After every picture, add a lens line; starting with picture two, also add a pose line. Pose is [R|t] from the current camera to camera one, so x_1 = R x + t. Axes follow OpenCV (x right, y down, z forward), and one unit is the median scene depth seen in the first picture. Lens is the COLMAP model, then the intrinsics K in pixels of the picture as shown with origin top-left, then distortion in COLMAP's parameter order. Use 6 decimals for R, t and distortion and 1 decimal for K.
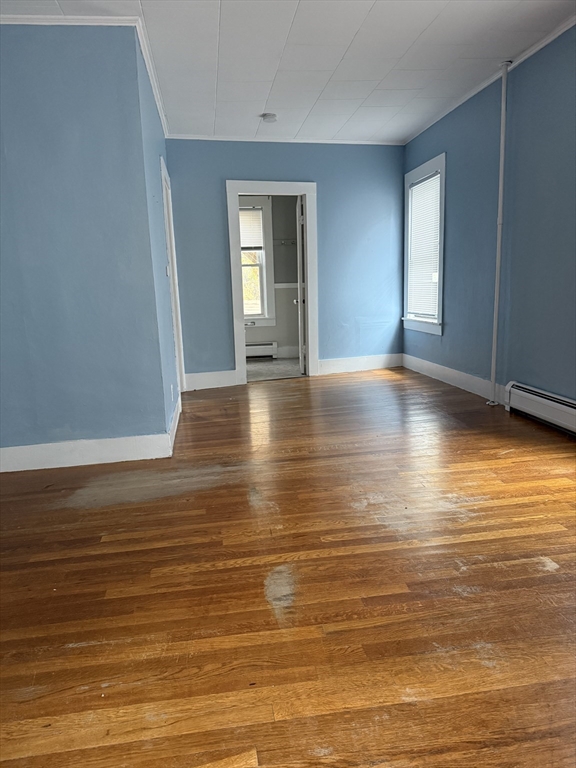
lens RADIAL K [[539.4, 0, 288.0], [0, 539.4, 384.0], [0, 0, 1]] dist [0.095141, -0.116801]
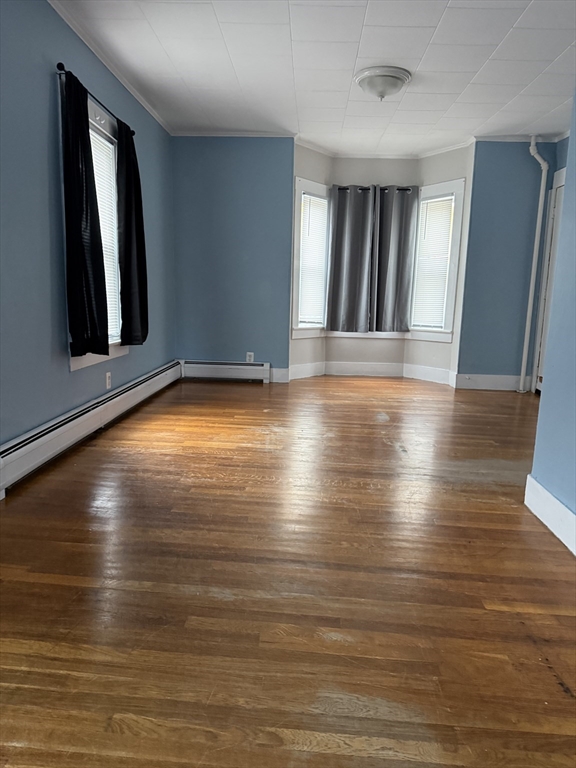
lens RADIAL K [[539.4, 0, 288.0], [0, 539.4, 384.0], [0, 0, 1]] dist [0.095141, -0.116801]
pose [[-0.983149, -0.015329, 0.182161, -0.021900], [0.045166, 0.945216, 0.323305, -0.318879], [-0.177137, 0.326085, -0.928596, 1.862598]]
